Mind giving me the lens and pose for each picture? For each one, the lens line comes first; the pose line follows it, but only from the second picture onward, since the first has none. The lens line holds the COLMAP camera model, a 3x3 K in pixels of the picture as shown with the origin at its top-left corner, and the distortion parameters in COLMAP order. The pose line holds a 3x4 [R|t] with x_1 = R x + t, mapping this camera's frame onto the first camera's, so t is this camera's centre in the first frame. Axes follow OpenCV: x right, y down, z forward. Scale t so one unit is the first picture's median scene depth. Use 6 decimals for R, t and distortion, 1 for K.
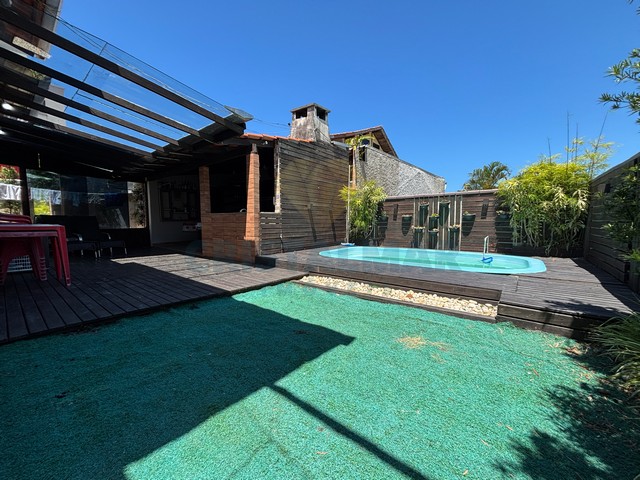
lens RADIAL K [[255.0, 0, 320.0], [0, 255.0, 240.0], [0, 0, 1]] dist [0.000235, -0.000586]
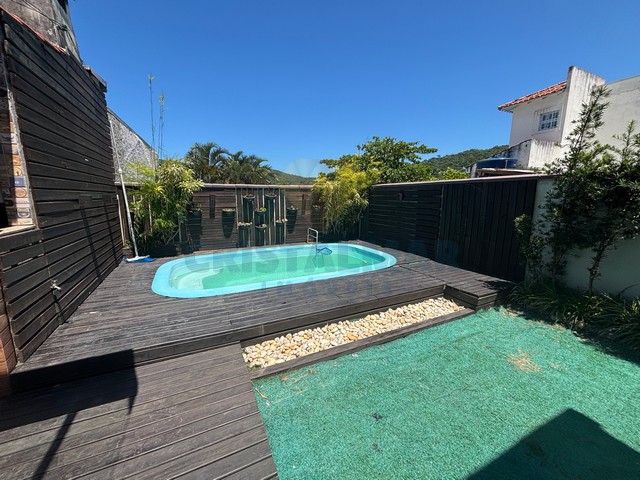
lens RADIAL K [[259.2, 0, 320.0], [0, 259.2, 240.0], [0, 0, 1]] dist [-0.003228, -0.000560]
pose [[0.435359, -0.148353, 0.887949, -0.359459], [0.060293, 0.988919, 0.135661, -0.126794], [-0.898236, -0.005524, 0.439480, 0.509976]]
